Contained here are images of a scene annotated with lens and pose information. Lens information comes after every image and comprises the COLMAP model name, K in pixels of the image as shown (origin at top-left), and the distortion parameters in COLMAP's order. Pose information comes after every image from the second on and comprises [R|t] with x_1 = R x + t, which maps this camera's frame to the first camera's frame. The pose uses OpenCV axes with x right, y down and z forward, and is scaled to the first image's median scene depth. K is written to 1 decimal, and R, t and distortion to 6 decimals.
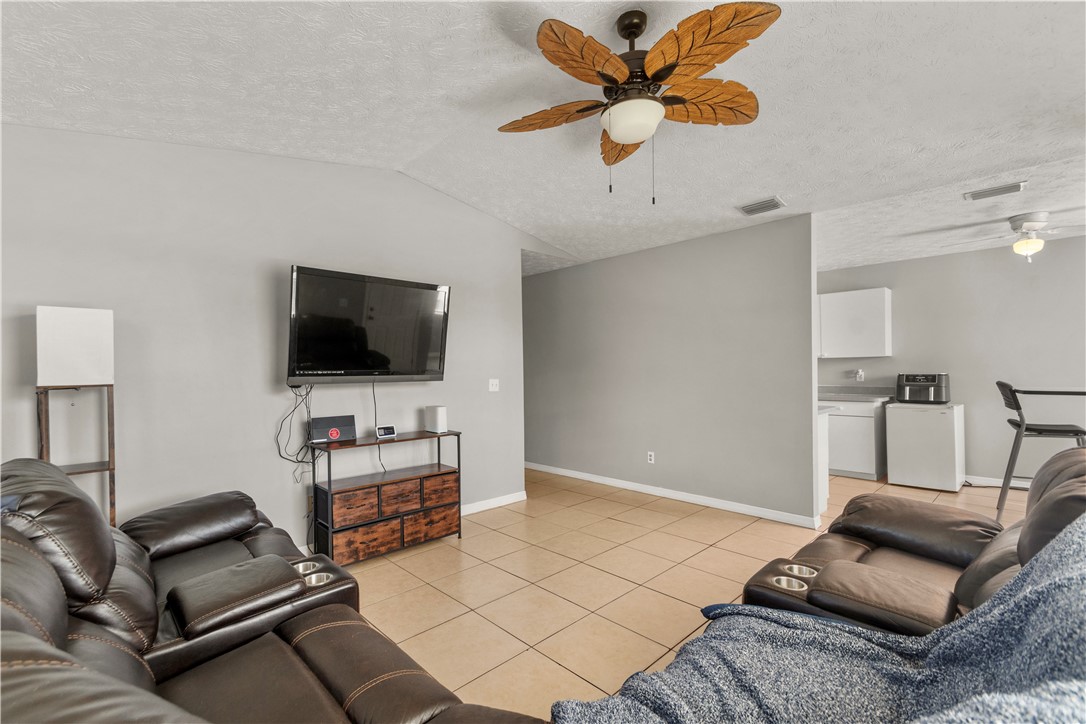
lens RADIAL K [[476.0, 0, 519.3], [0, 476.0, 373.0], [0, 0, 1]] dist [0.017350, -0.000001]
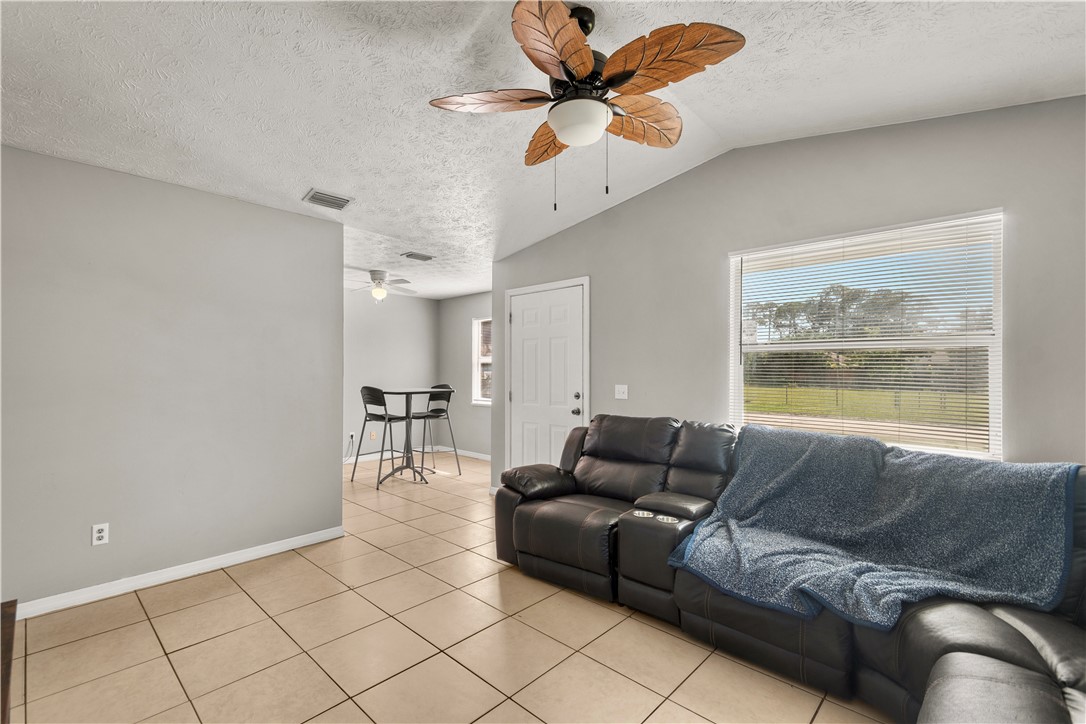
lens RADIAL K [[476.0, 0, 519.3], [0, 476.0, 373.0], [0, 0, 1]] dist [0.017350, -0.000001]
pose [[-0.060039, -0.000671, 0.998196, -0.314980], [0.003576, 0.999993, 0.000887, -0.016039], [-0.998190, 0.003622, -0.060036, 0.500918]]
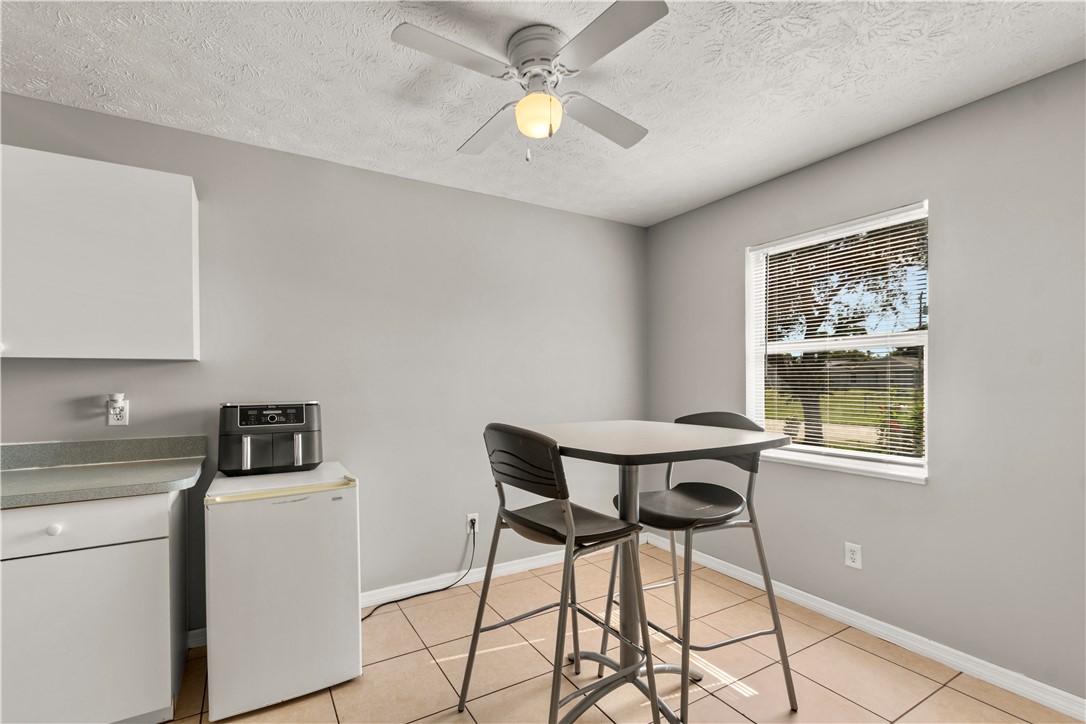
lens RADIAL K [[476.0, 0, 519.3], [0, 476.0, 373.0], [0, 0, 1]] dist [0.017350, -0.000001]
pose [[0.219525, 0.018806, 0.975426, 0.468911], [0.012204, 0.999683, -0.022020, -0.013224], [-0.975530, 0.016738, 0.219226, 0.697145]]
